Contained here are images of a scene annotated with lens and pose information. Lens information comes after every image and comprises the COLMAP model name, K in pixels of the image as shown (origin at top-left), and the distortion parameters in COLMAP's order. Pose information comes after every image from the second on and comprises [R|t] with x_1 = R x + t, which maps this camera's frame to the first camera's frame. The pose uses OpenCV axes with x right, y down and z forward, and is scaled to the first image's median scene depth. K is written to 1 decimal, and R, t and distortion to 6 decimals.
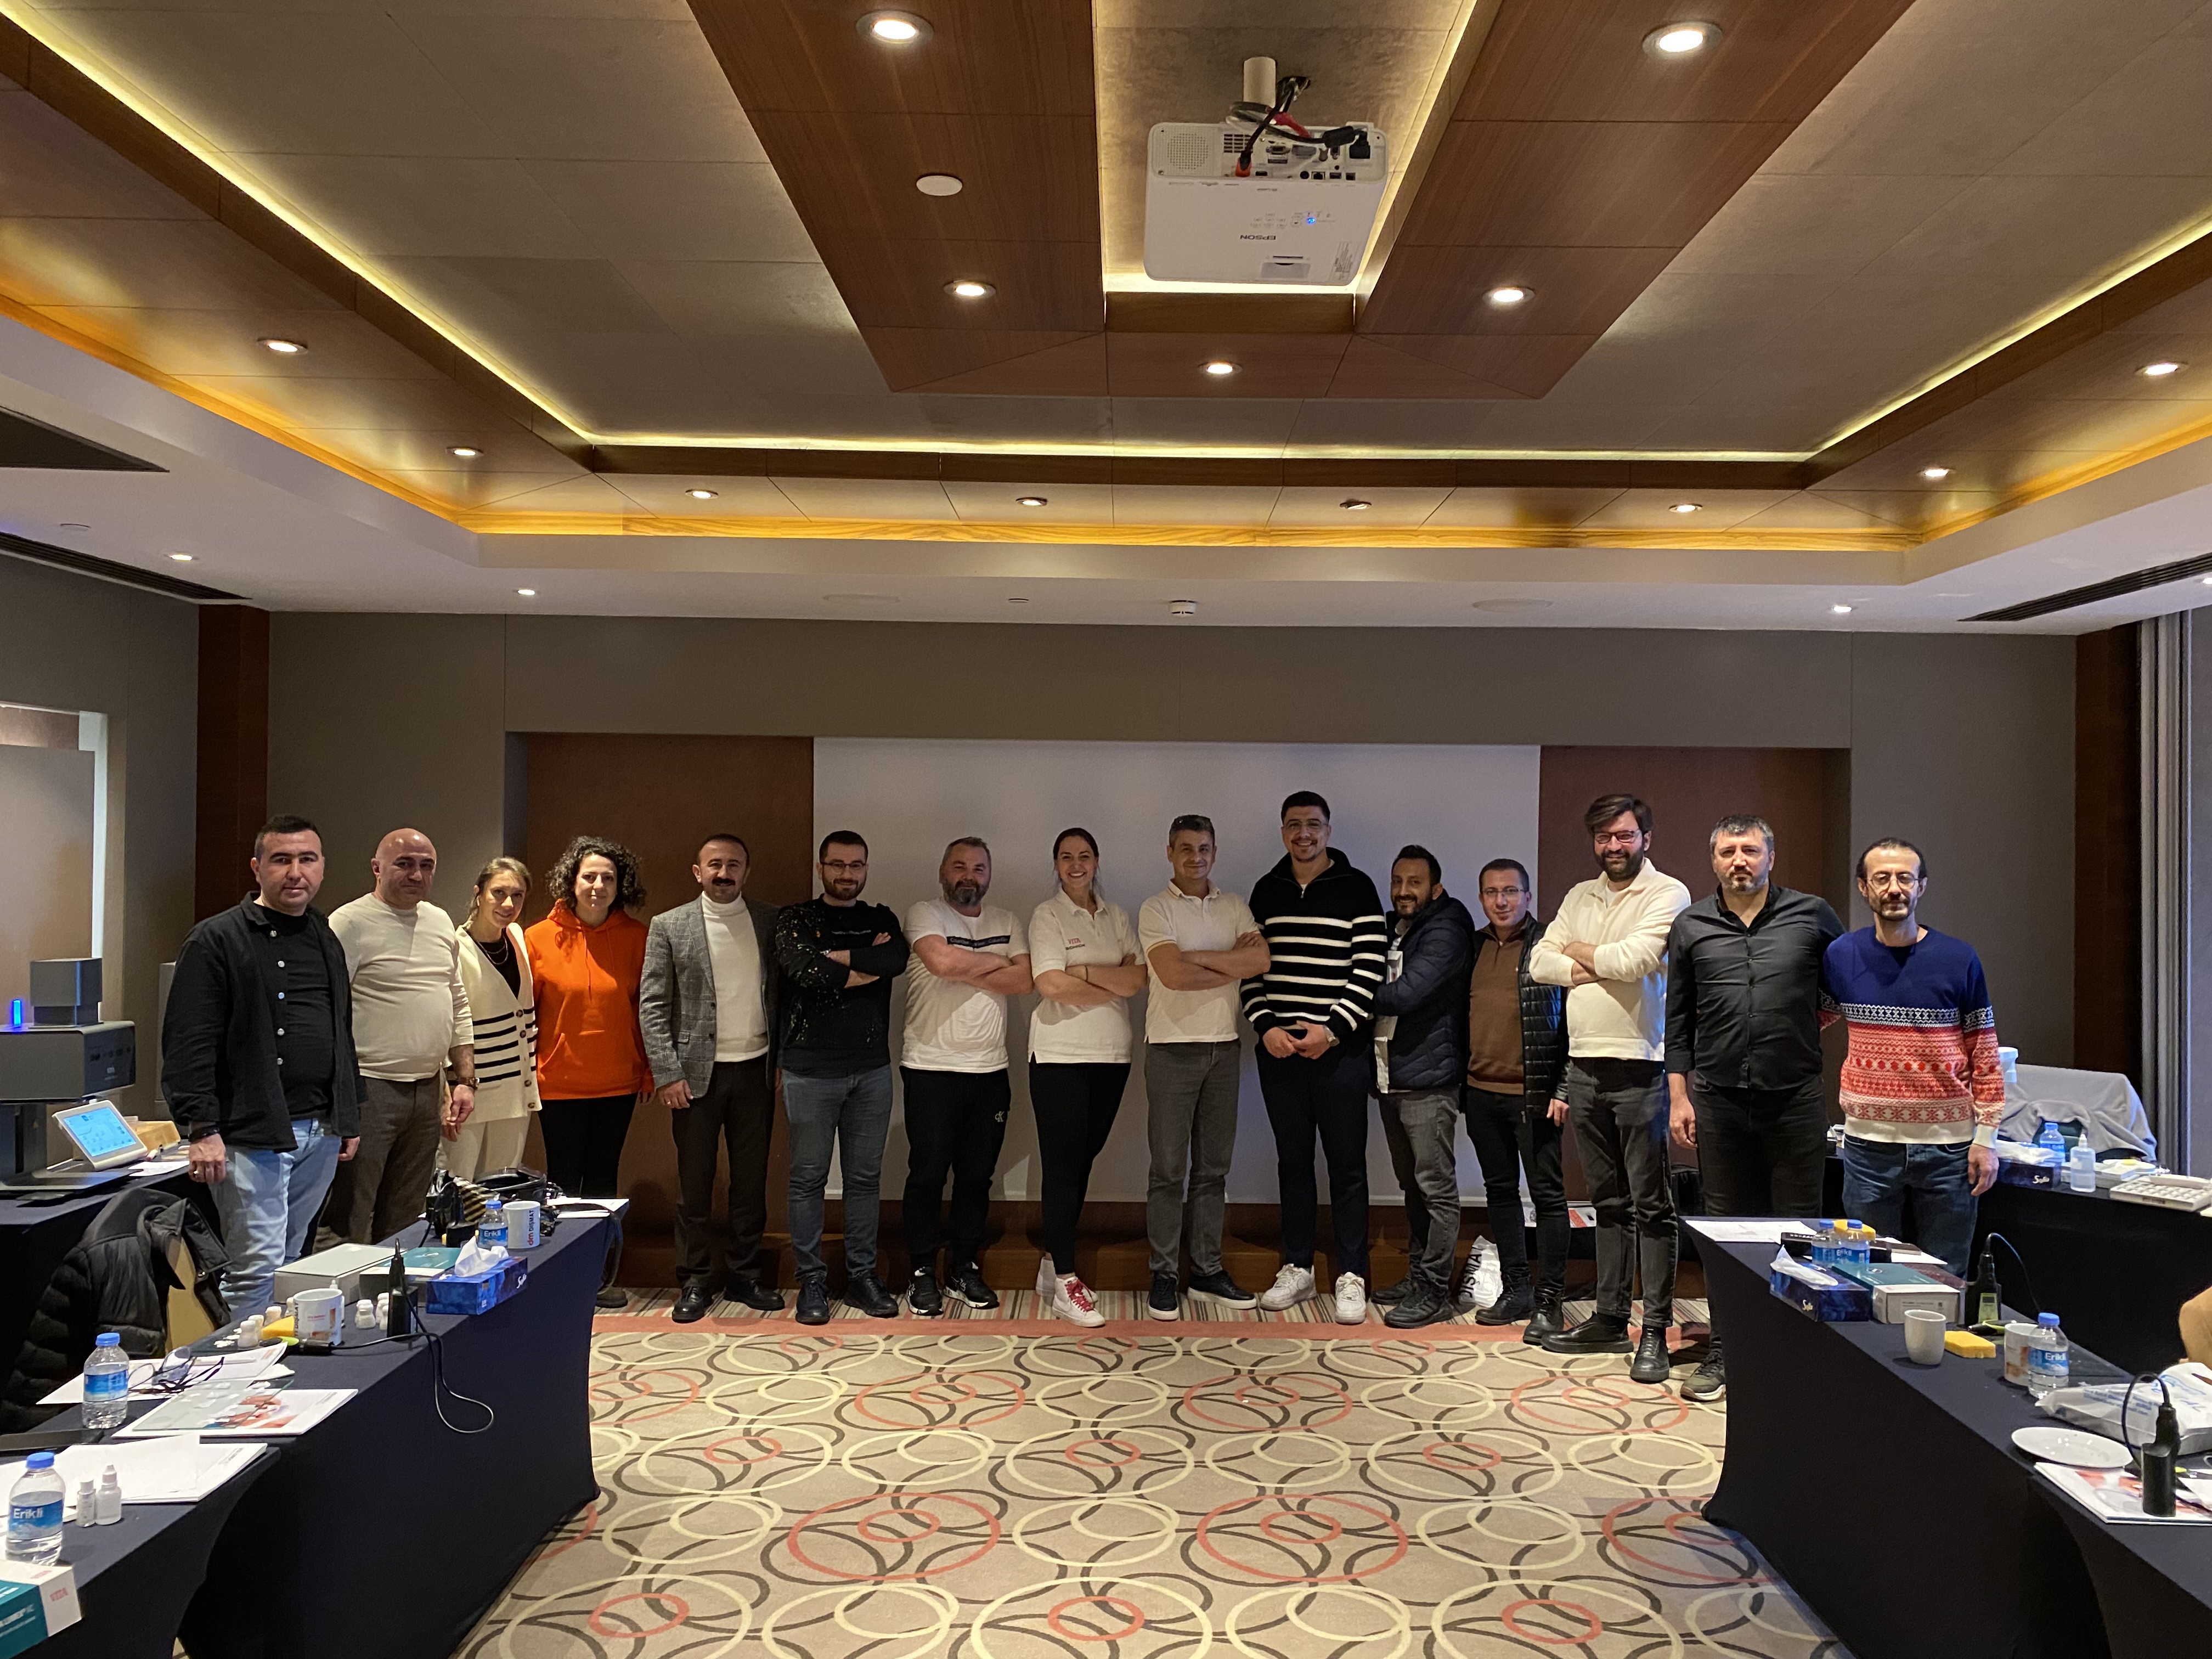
lens RADIAL K [[1680.0, 0, 1102.3], [0, 1680.0, 836.2], [0, 0, 1]] dist [-0.023296, 0.000992]
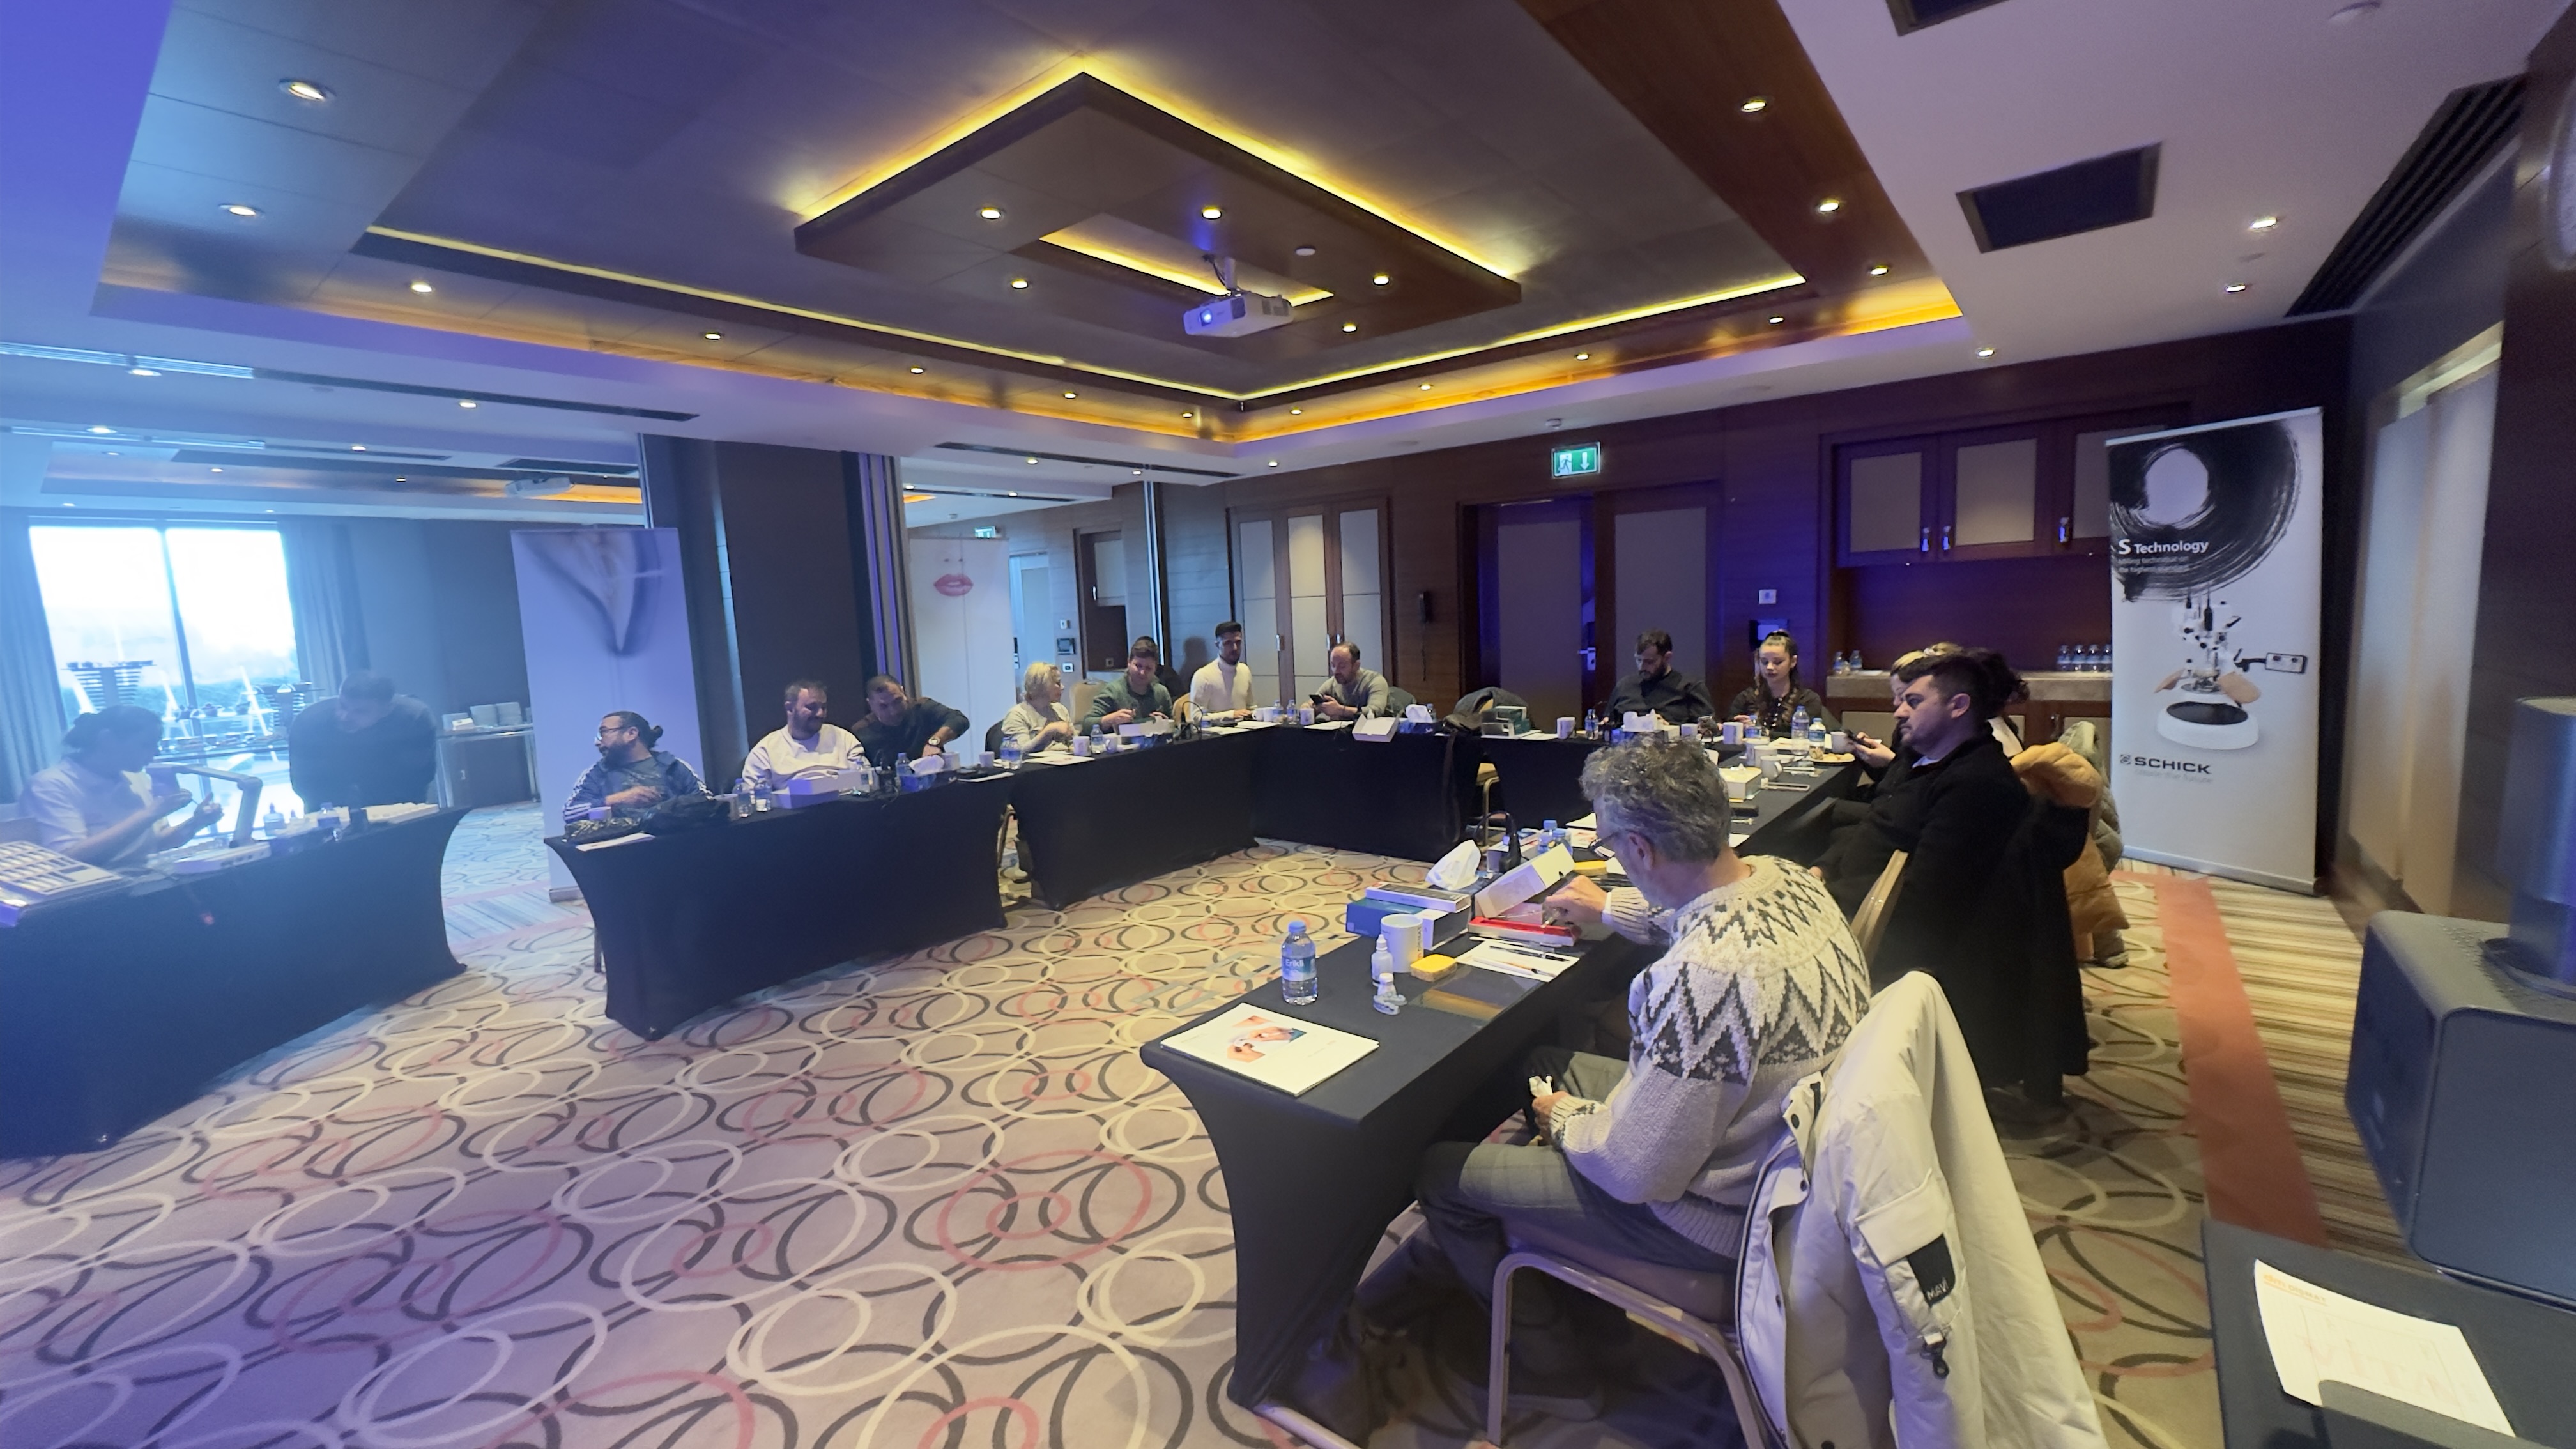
lens RADIAL K [[1026.7, 0, 1284.0], [0, 1026.7, 712.4], [0, 0, 1]] dist [-0.001369, -0.000039]
pose [[-0.794724, -0.051100, 0.604816, -0.566311], [0.018941, 0.993877, 0.108860, 0.037301], [-0.606675, 0.097969, -0.788890, 1.272714]]
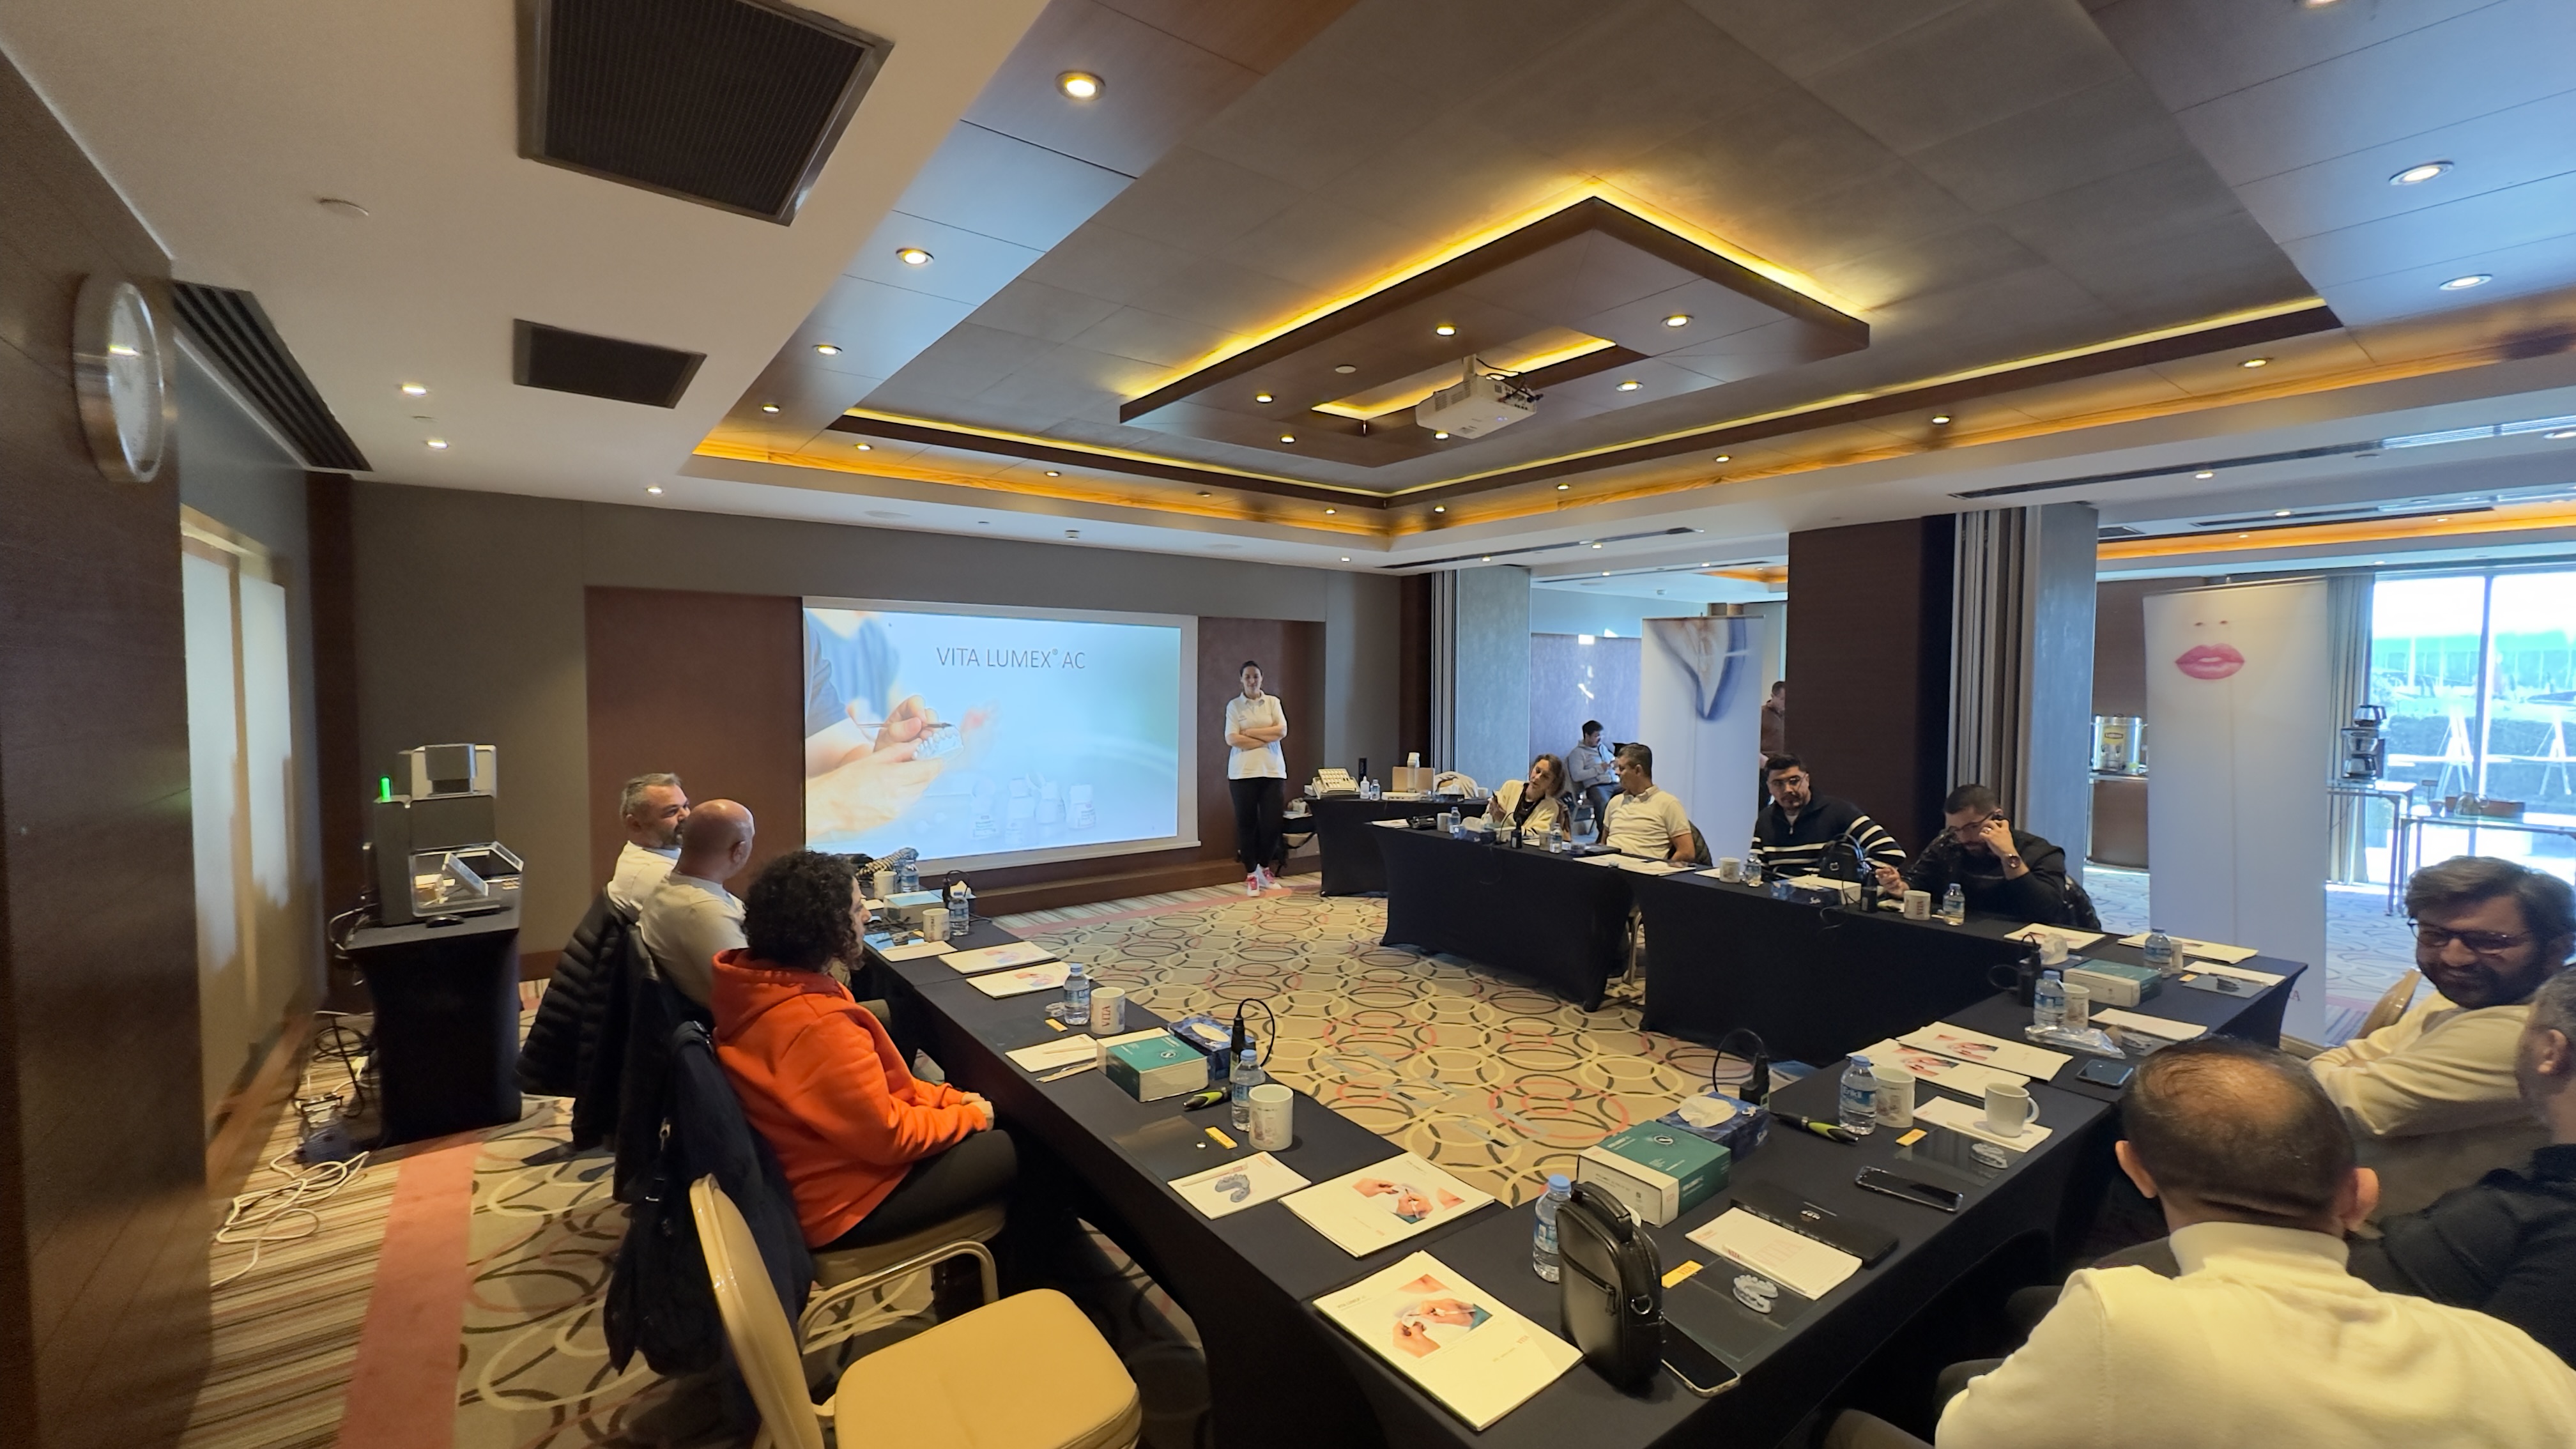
lens RADIAL K [[1026.7, 0, 1300.4], [0, 1026.7, 725.7], [0, 0, 1]] dist [-0.001369, -0.000039]
pose [[0.790720, -0.036159, 0.611110, -0.584396], [0.000297, 0.998277, 0.058683, 0.007549], [-0.612178, -0.046220, 0.789368, -0.069827]]
